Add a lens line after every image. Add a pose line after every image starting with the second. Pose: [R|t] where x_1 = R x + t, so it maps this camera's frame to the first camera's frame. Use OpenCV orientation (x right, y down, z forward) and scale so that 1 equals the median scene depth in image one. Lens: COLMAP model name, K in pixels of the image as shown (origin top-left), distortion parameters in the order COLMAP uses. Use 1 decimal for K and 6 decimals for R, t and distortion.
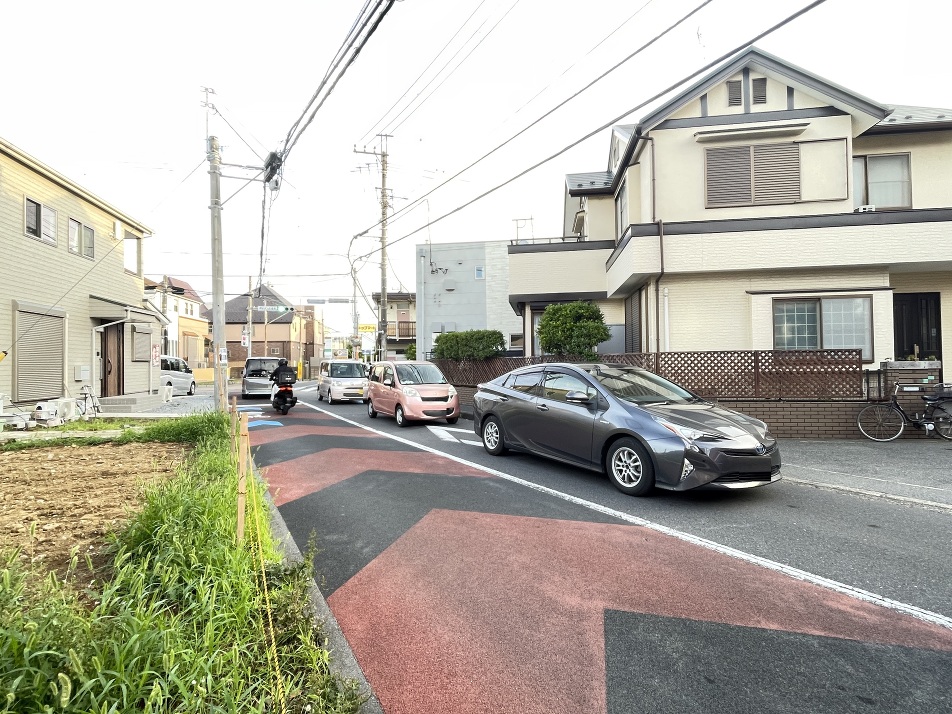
lens RADIAL K [[474.6, 0, 472.9], [0, 474.6, 356.2], [0, 0, 1]] dist [-0.003589, -0.000367]
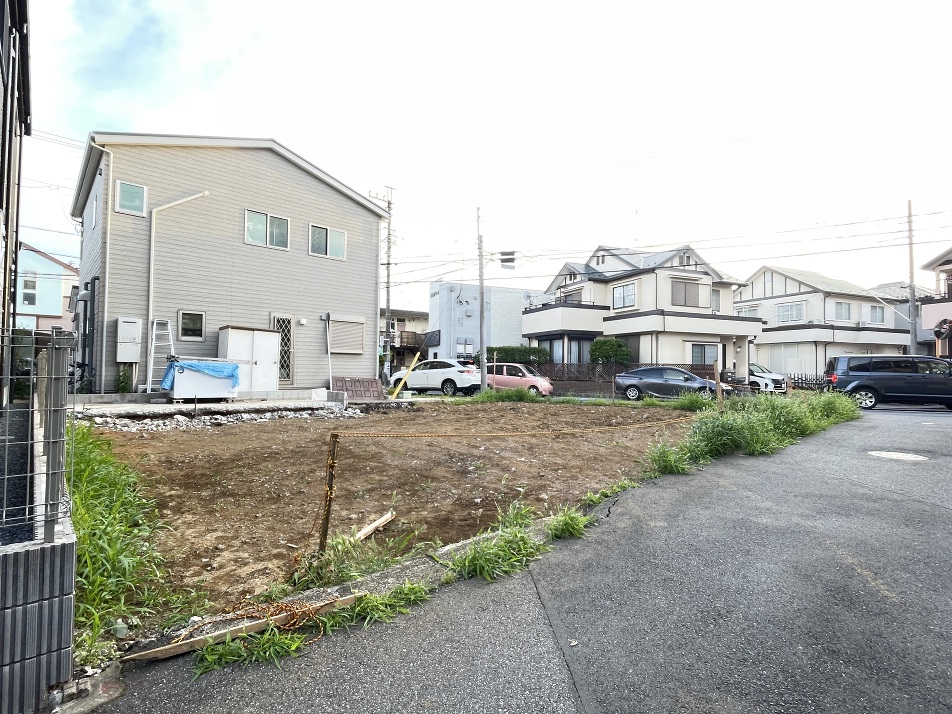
lens RADIAL K [[474.6, 0, 472.9], [0, 474.6, 356.2], [0, 0, 1]] dist [-0.003589, -0.000367]
pose [[0.860205, 0.036751, 0.508622, -1.062980], [-0.030805, 0.999323, -0.020108, 0.021120], [-0.509017, 0.001629, 0.860755, -0.381065]]
